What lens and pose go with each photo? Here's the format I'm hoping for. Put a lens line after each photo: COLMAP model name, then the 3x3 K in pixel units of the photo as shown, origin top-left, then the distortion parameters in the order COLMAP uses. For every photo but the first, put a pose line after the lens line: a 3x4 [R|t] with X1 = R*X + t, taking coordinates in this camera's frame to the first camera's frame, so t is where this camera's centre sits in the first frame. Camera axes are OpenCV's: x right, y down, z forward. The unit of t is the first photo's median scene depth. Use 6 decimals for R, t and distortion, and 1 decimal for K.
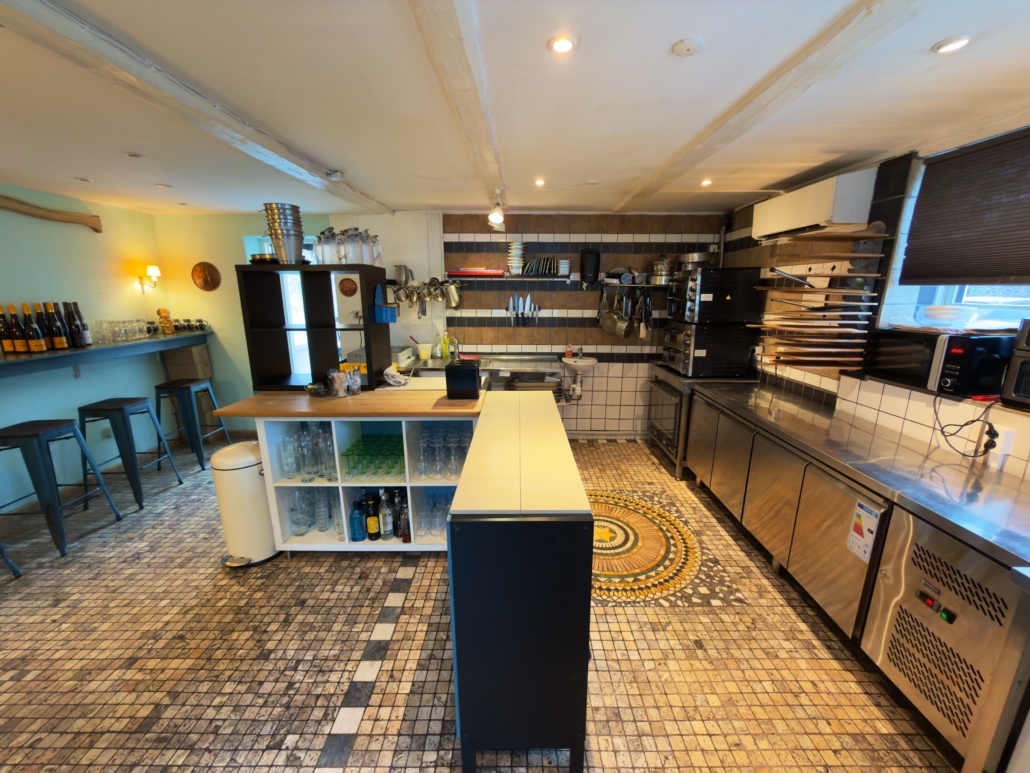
lens RADIAL K [[409.3, 0, 517.2], [0, 409.3, 386.1], [0, 0, 1]] dist [-0.000787, 0.000059]
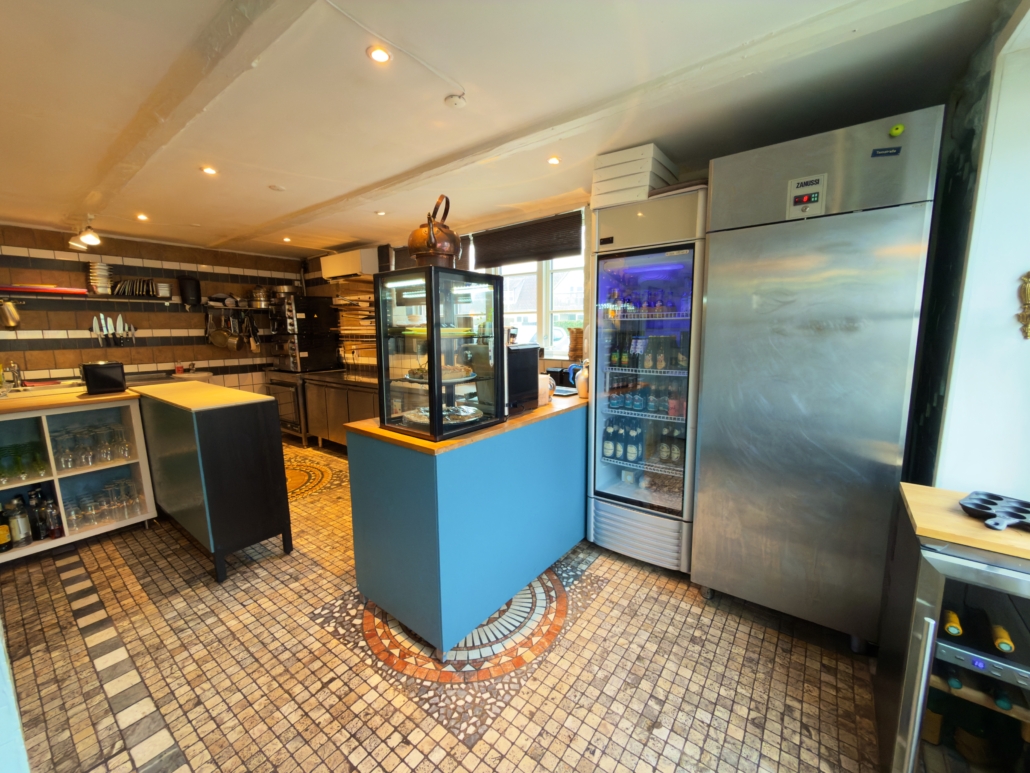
lens RADIAL K [[409.3, 0, 514.7], [0, 409.3, 388.6], [0, 0, 1]] dist [-0.000787, 0.000059]
pose [[0.603109, -0.126746, 0.787524, -0.278045], [0.193408, 0.981070, 0.009778, 0.184291], [-0.773856, 0.146416, 0.616206, -0.483083]]
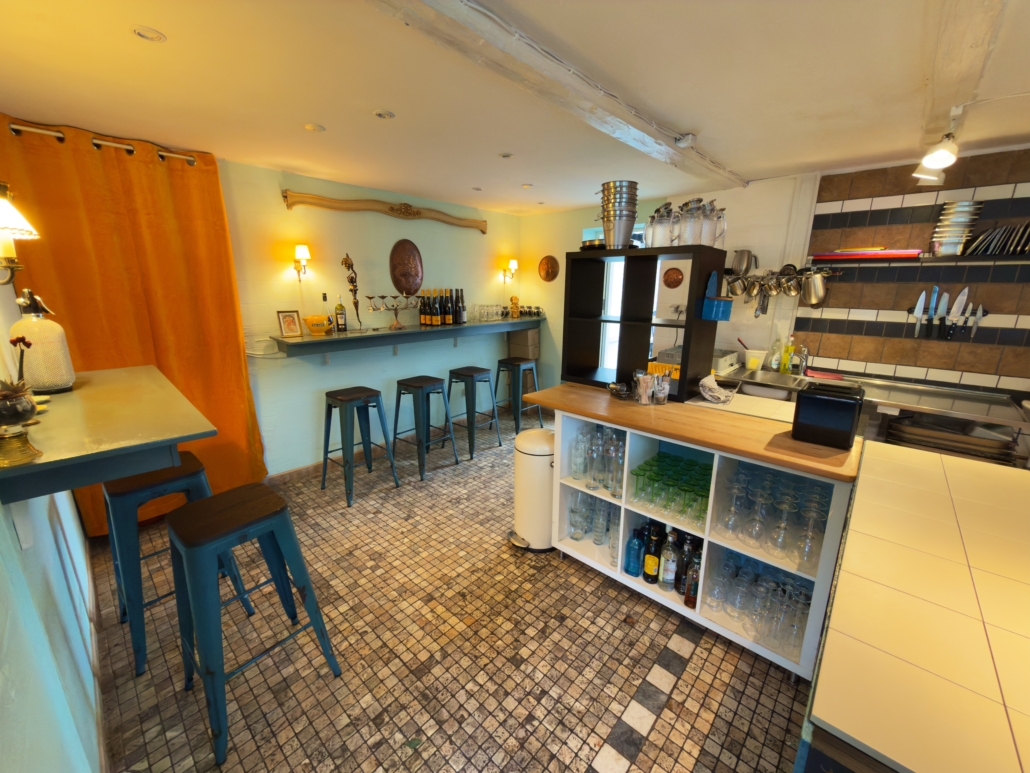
lens RADIAL K [[409.3, 0, 513.5], [0, 409.3, 386.3], [0, 0, 1]] dist [-0.000787, 0.000059]
pose [[0.741046, 0.168005, -0.650096, -0.069301], [-0.160194, 0.984470, 0.071811, -0.022679], [0.652065, 0.050926, 0.756451, 0.149680]]
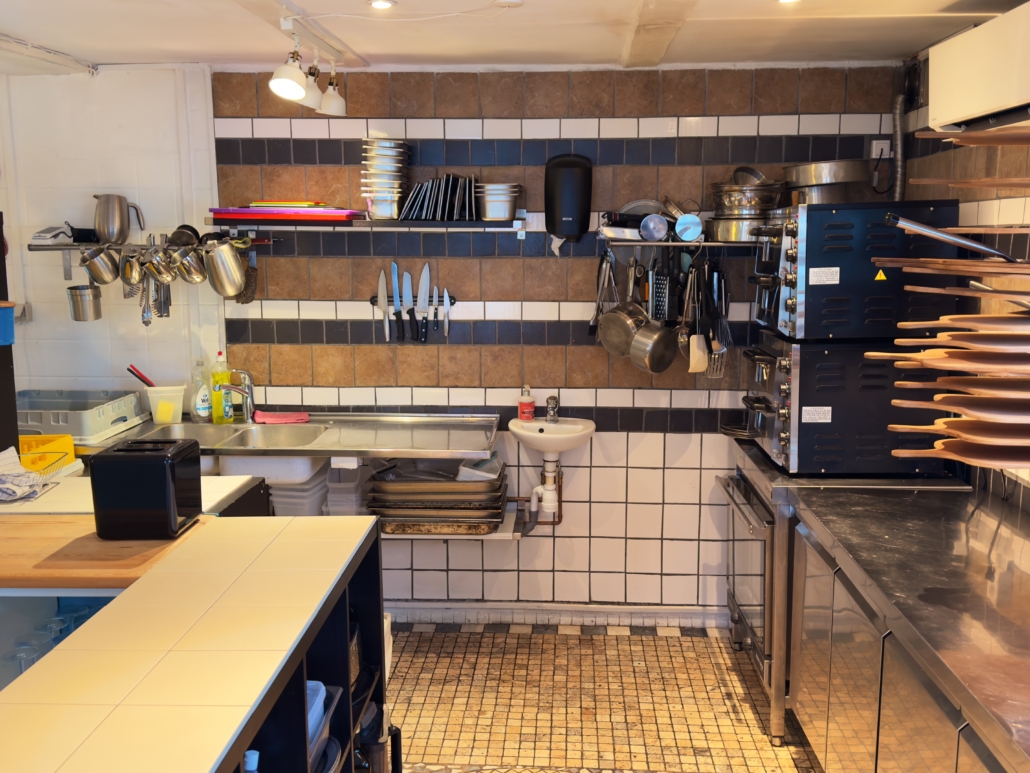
lens RADIAL K [[1010.0, 0, 517.1], [0, 1010.0, 390.6], [0, 0, 1]] dist [0.080017, 0.000000]
pose [[0.999324, 0.001722, -0.036712, 0.217625], [-0.004567, 0.996977, -0.077559, -0.029329], [0.036468, 0.077674, 0.996312, 0.009587]]
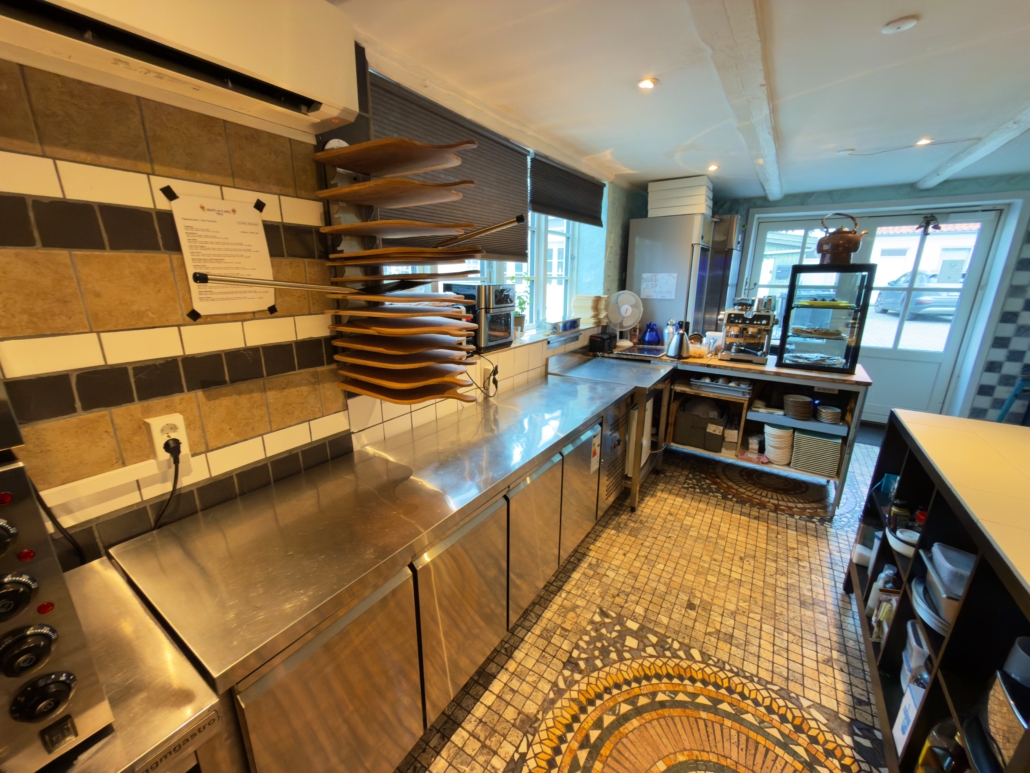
lens RADIAL K [[409.3, 0, 513.1], [0, 409.3, 387.5], [0, 0, 1]] dist [-0.000787, 0.000059]
pose [[-0.837290, -0.153907, 0.524651, 0.227967], [0.116432, 0.887366, 0.446123, -0.243546], [-0.534219, 0.434620, -0.725063, 1.107468]]
